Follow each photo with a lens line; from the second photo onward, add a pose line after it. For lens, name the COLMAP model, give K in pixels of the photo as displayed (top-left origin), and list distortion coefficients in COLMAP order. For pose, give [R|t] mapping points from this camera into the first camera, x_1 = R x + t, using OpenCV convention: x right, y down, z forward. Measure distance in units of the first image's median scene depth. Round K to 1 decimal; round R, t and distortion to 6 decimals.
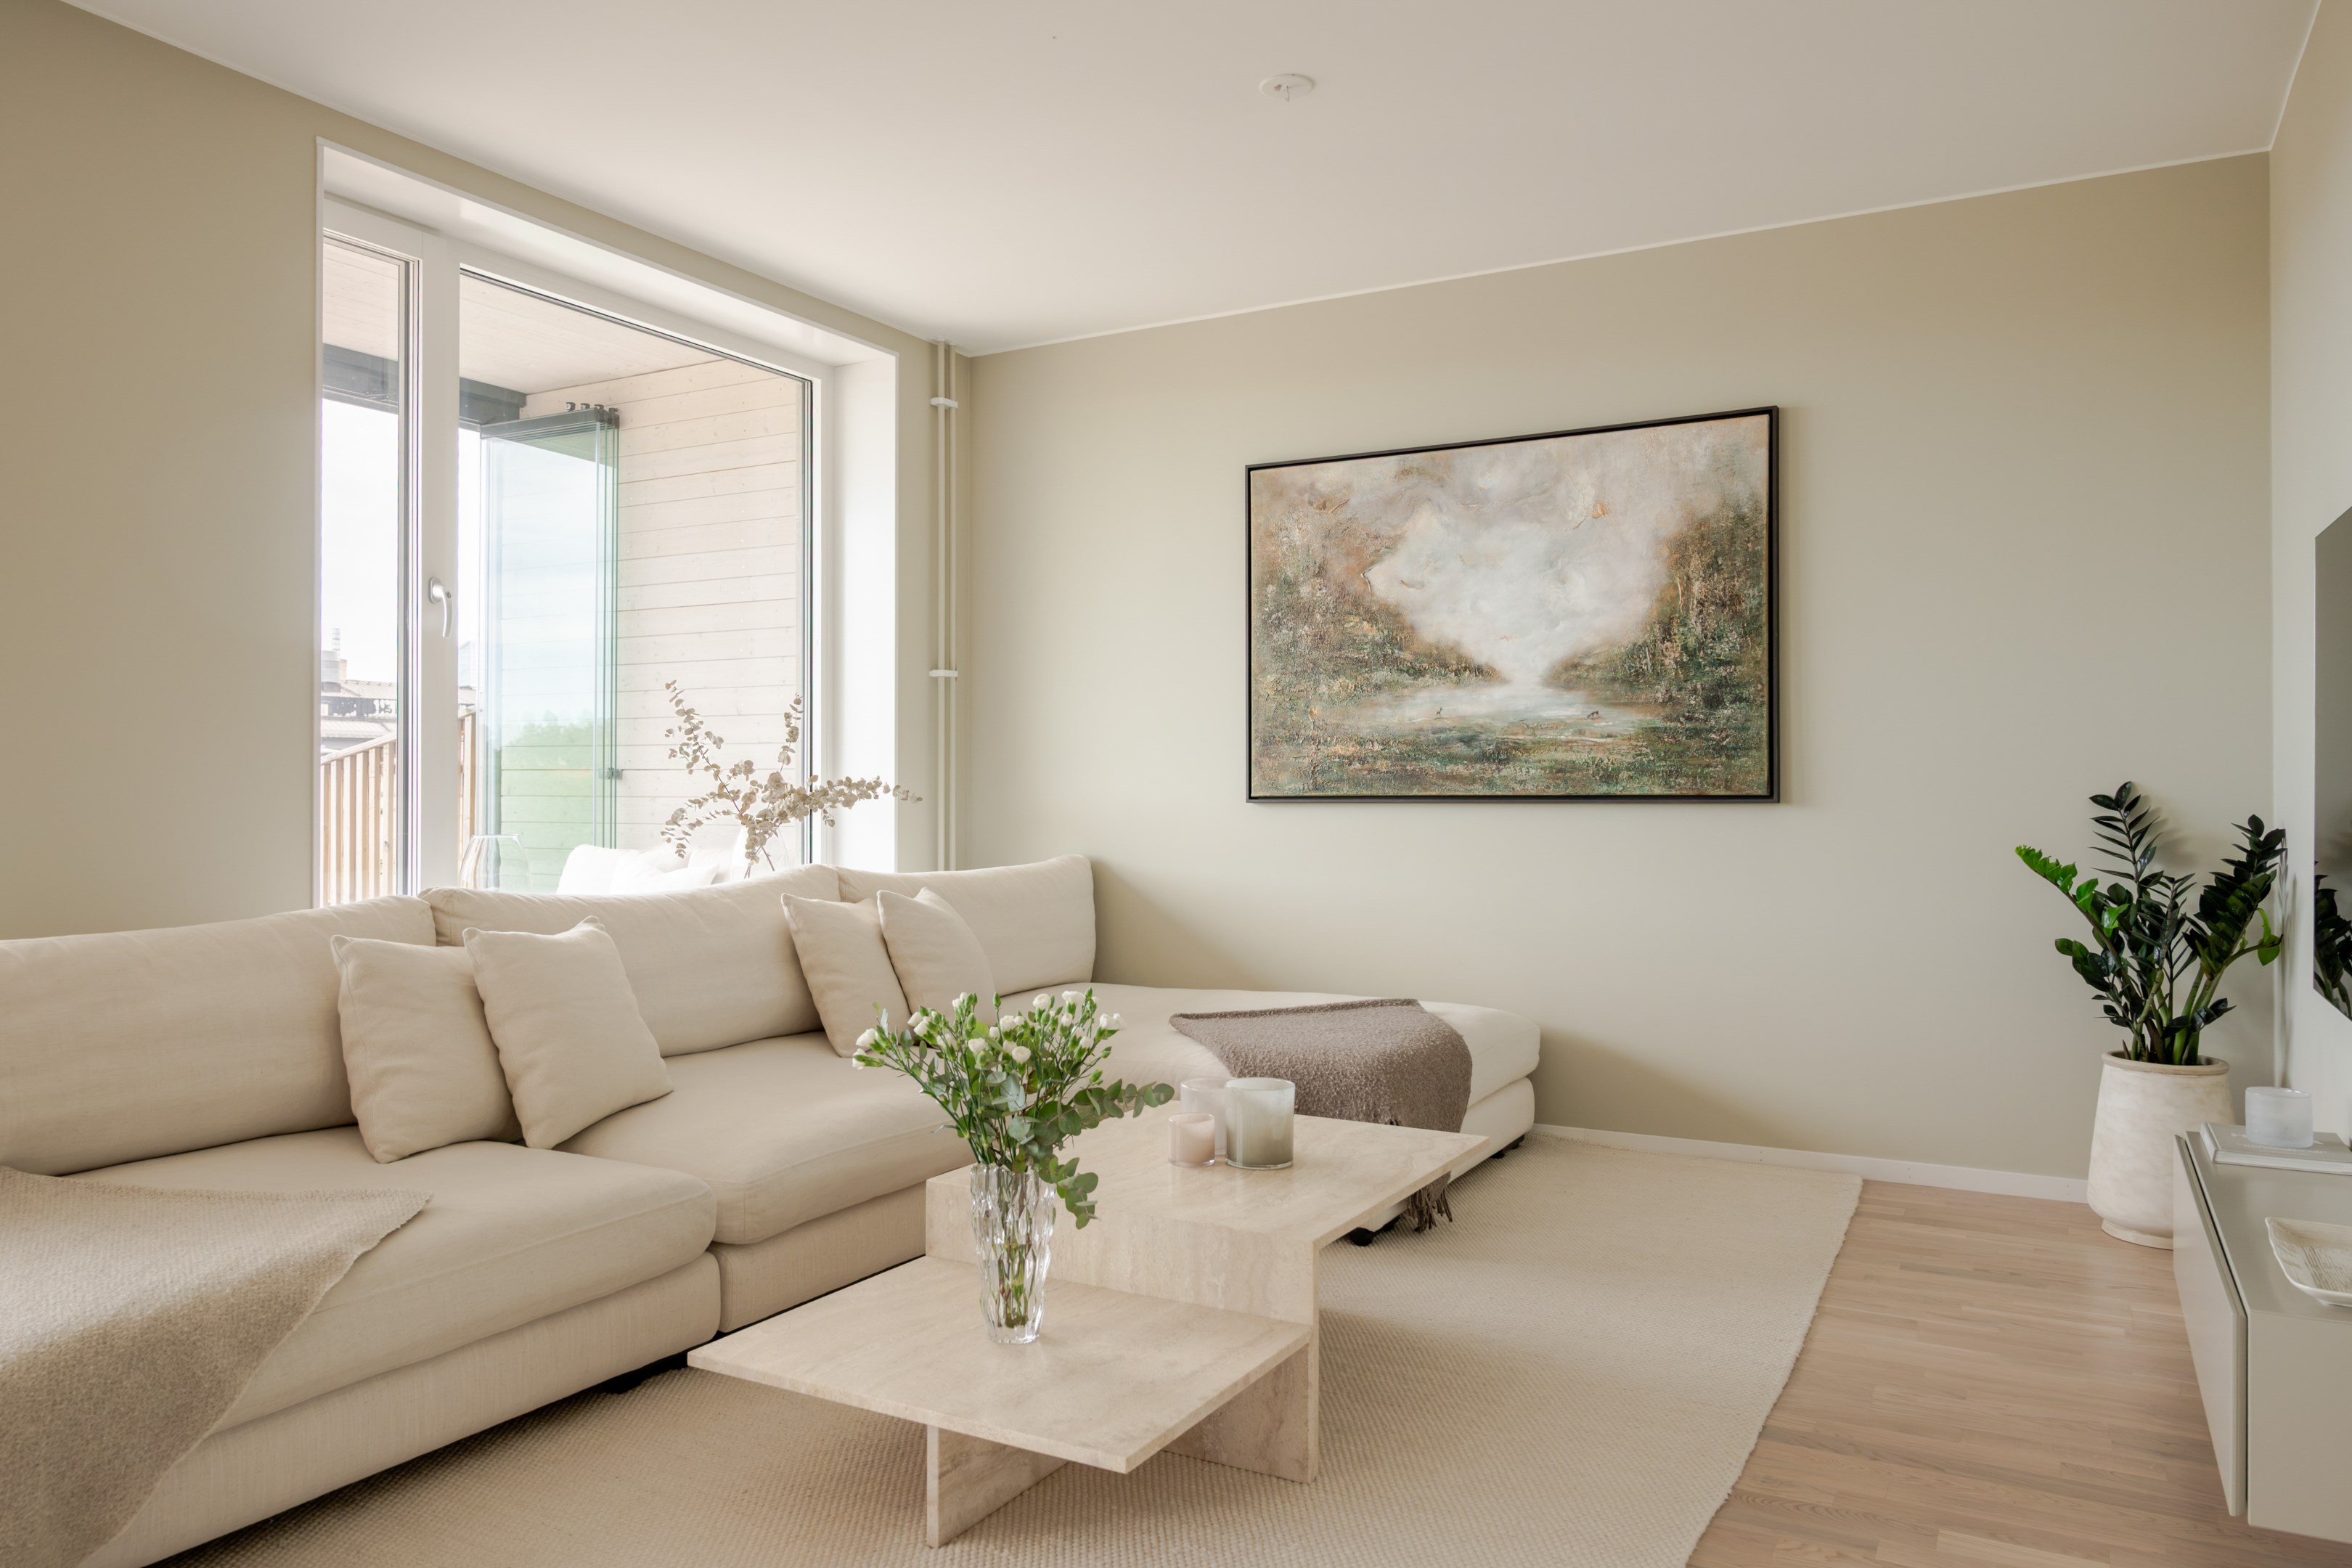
lens RADIAL K [[1617.2, 0, 1171.7], [0, 1617.2, 779.5], [0, 0, 1]] dist [-0.002823, -0.000302]
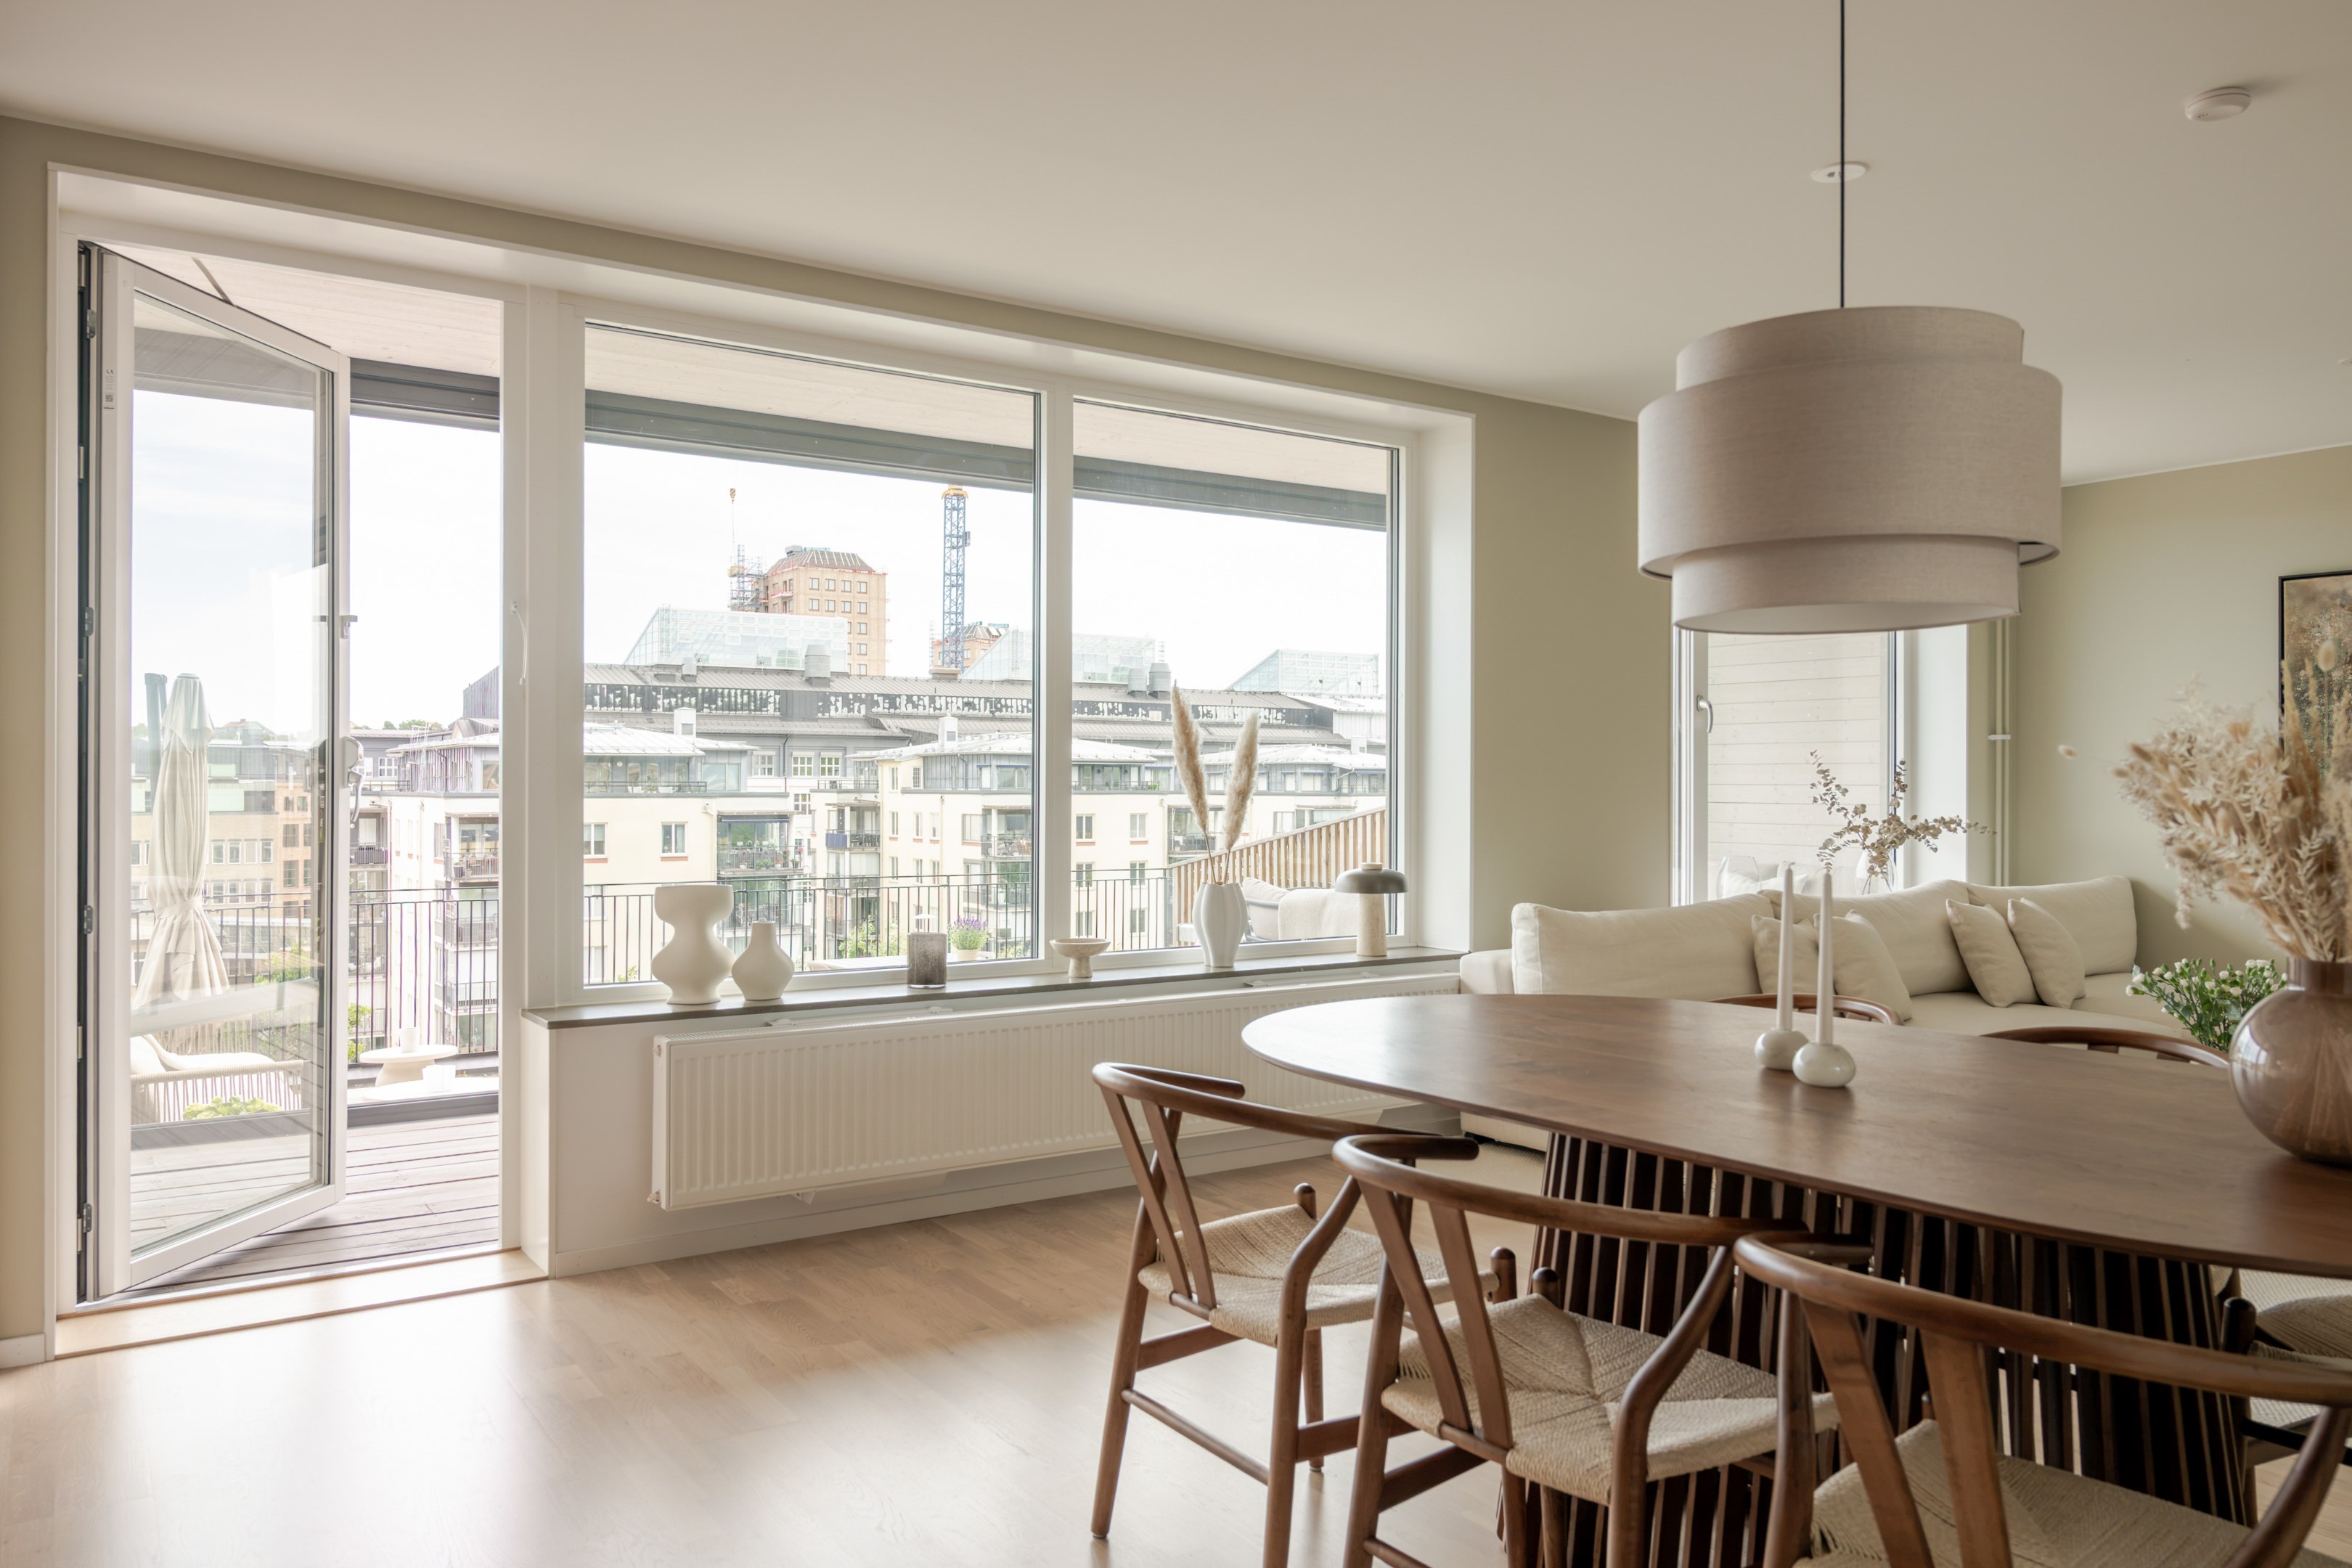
lens RADIAL K [[1653.5, 0, 1142.2], [0, 1653.5, 784.8], [0, 0, 1]] dist [-0.006097, -0.002879]
pose [[0.889754, 0.002270, -0.456435, -0.173104], [-0.000205, 0.999990, 0.004574, -0.037675], [0.456441, -0.003976, 0.889745, -0.623671]]
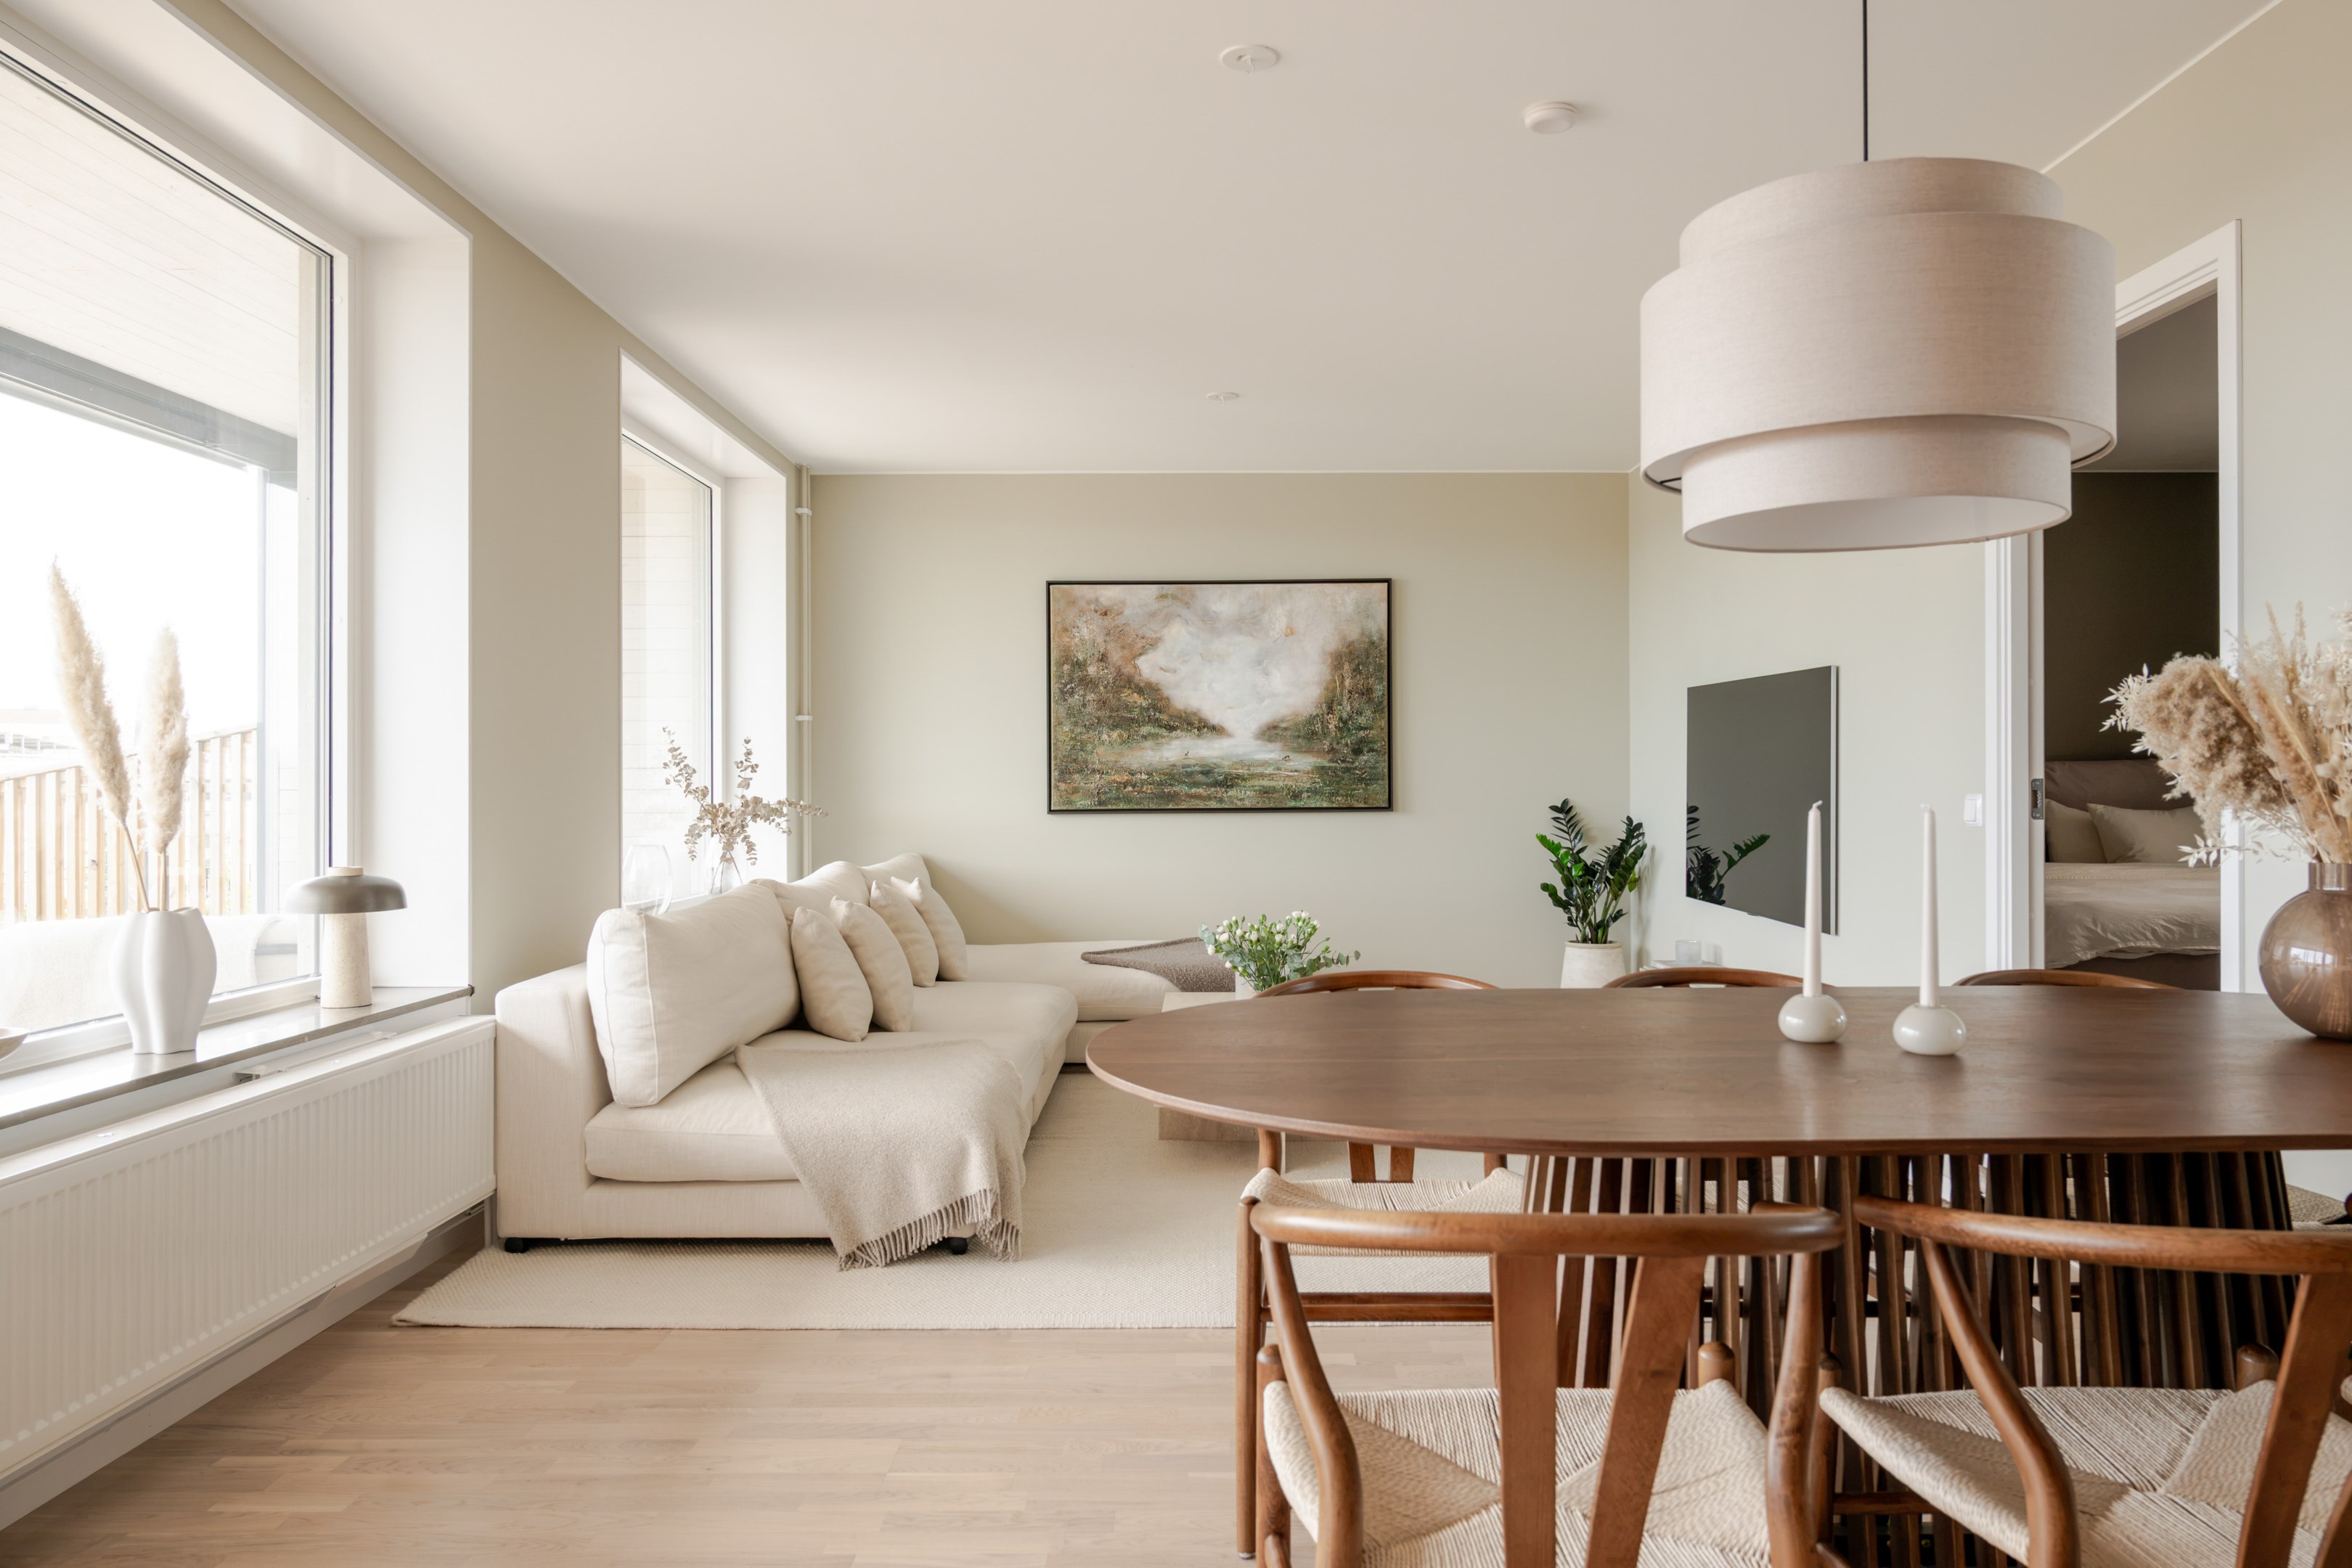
lens RADIAL K [[1648.0, 0, 1229.4], [0, 1648.0, 781.5], [0, 0, 1]] dist [-0.007009, -0.001632]
pose [[0.861521, -0.001360, 0.507720, -0.607953], [0.001170, 0.999999, 0.000694, -0.017153], [-0.507721, -0.000004, 0.861522, -0.380617]]
